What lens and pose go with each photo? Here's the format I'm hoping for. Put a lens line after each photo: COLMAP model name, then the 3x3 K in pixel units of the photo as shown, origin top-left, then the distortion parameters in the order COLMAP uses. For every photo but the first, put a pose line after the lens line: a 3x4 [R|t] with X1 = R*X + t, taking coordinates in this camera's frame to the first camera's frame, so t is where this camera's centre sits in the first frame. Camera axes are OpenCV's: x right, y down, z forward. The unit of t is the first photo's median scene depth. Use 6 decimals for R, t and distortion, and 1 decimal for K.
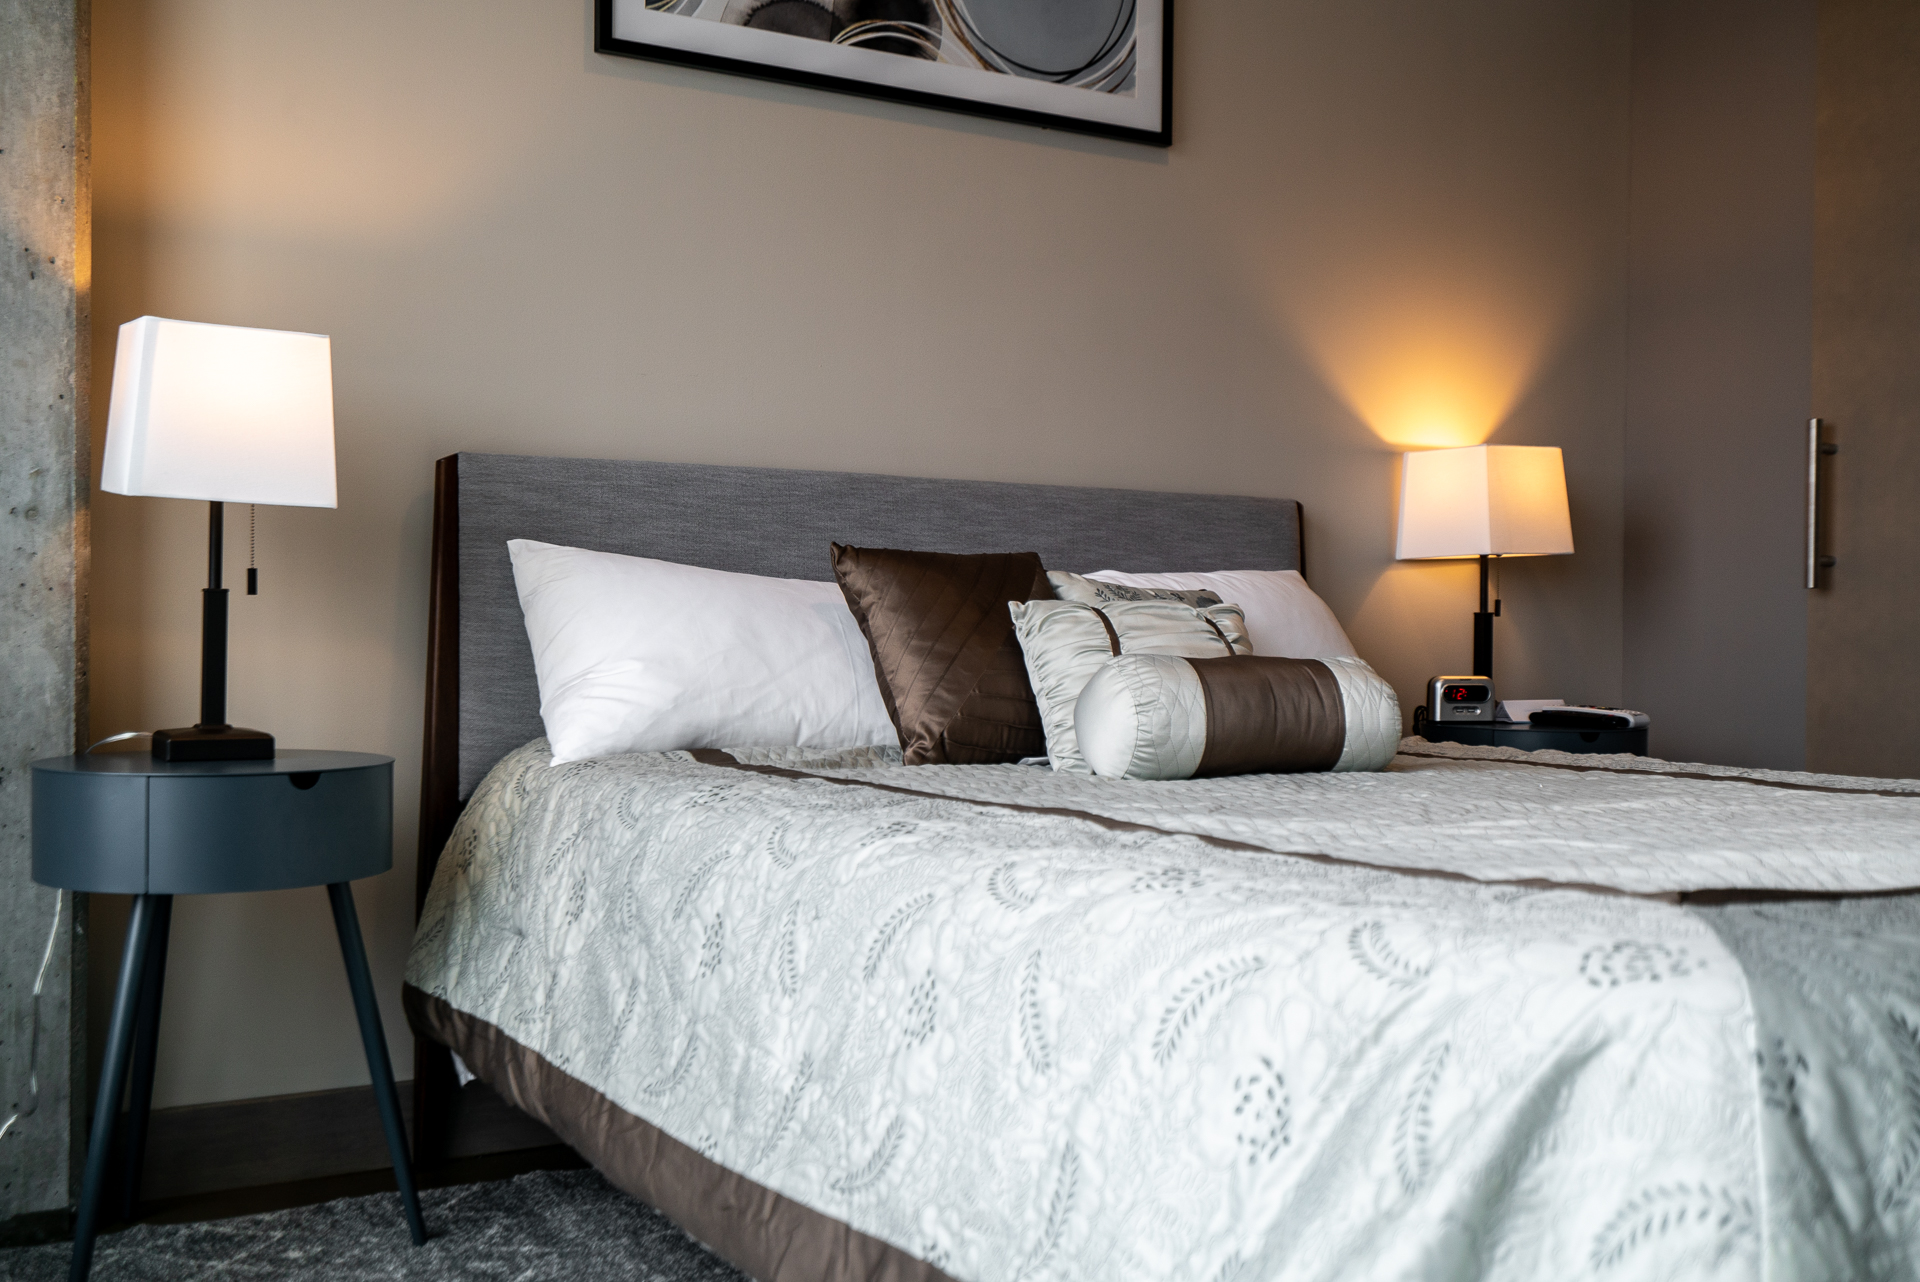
lens RADIAL K [[1905.1, 0, 959.2], [0, 1905.1, 642.4], [0, 0, 1]] dist [0.027972, 0.000000]
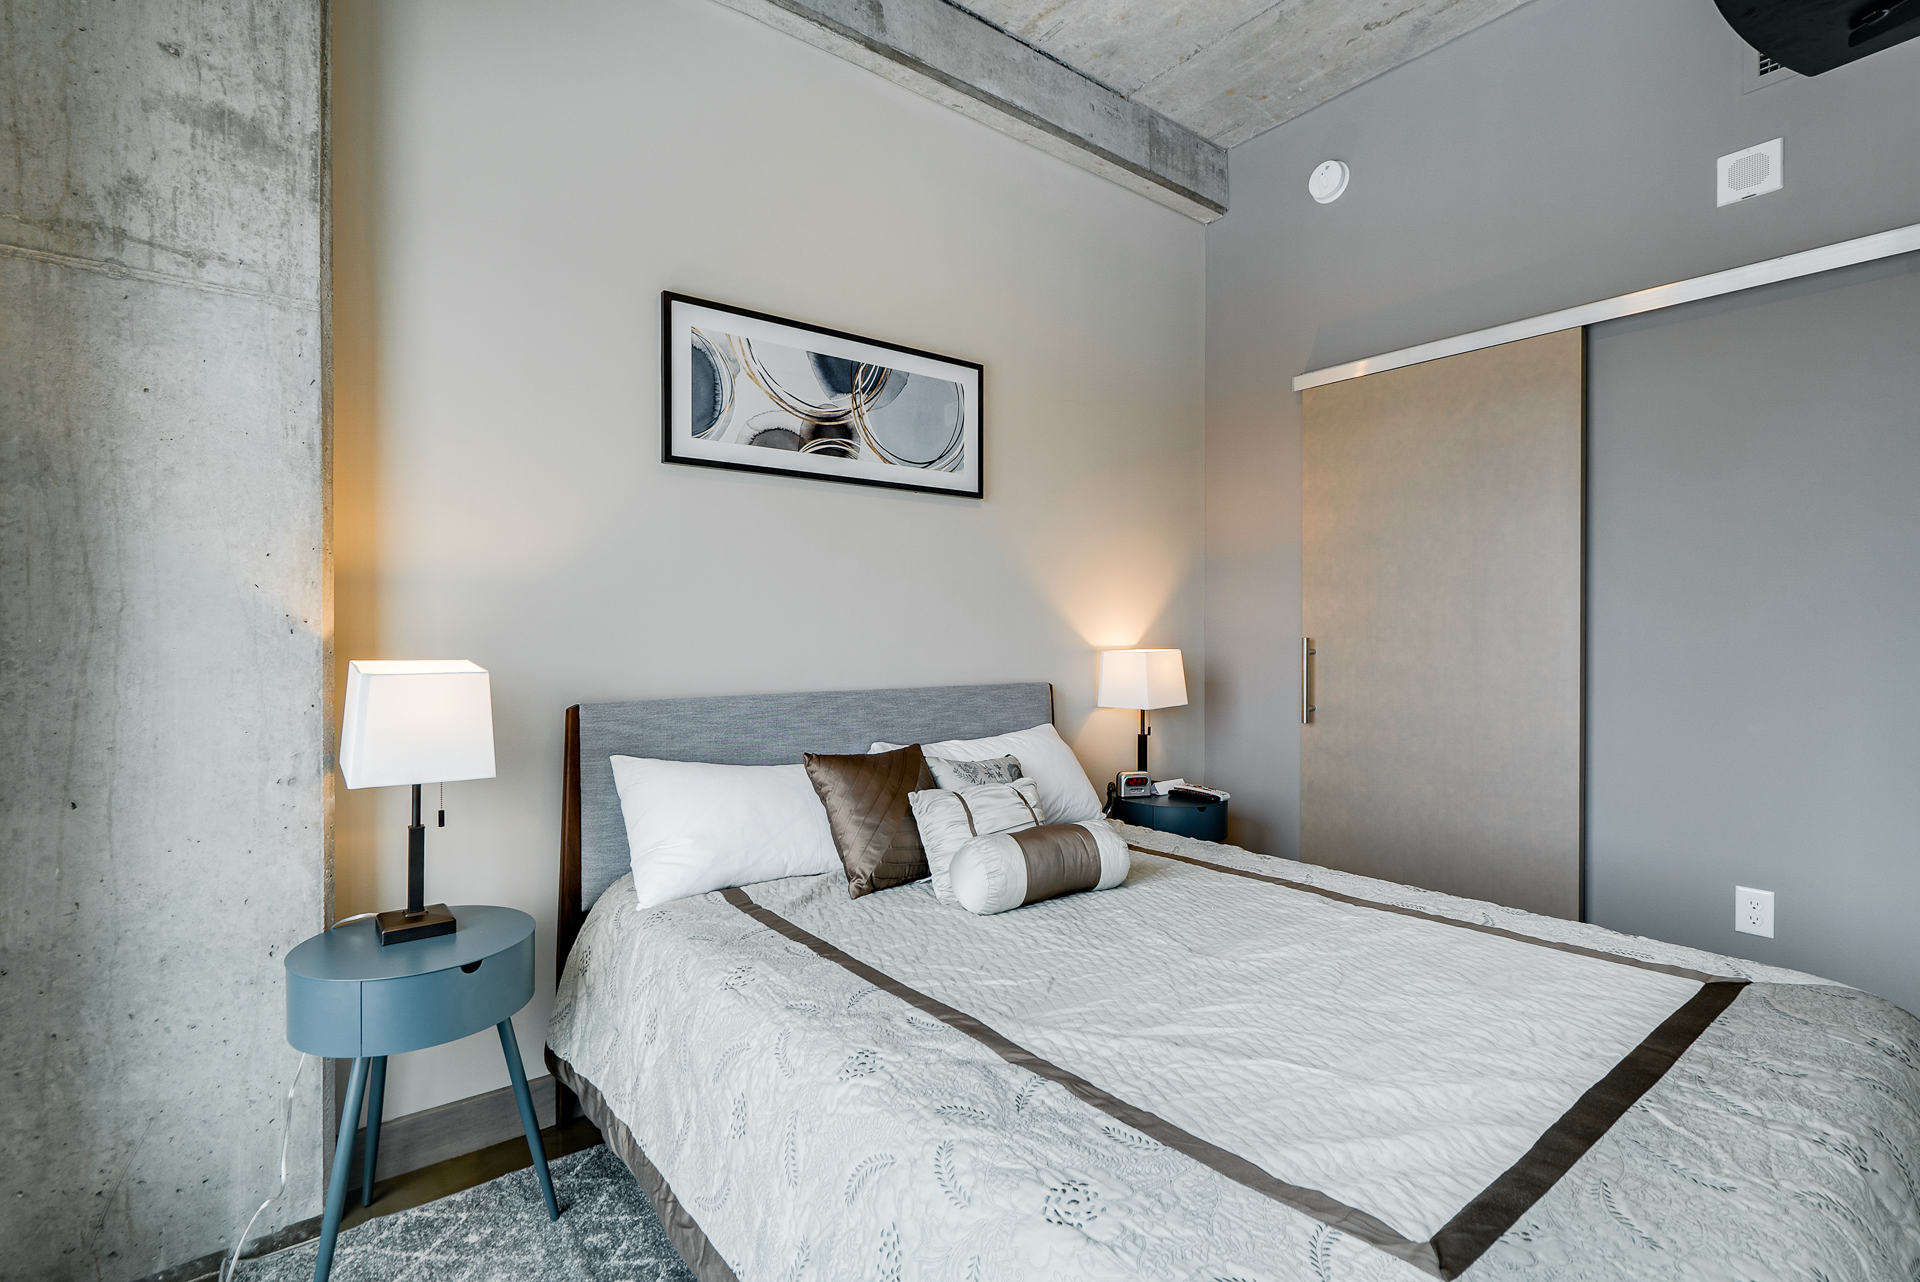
lens RADIAL K [[890.6, 0, 960.6], [0, 890.6, 634.9], [0, 0, 1]] dist [0.005261, 0.002049]
pose [[0.992099, -0.010584, 0.125009, -0.028774], [0.011087, 0.999933, -0.003336, -0.173067], [-0.124966, 0.004696, 0.992150, 0.195952]]
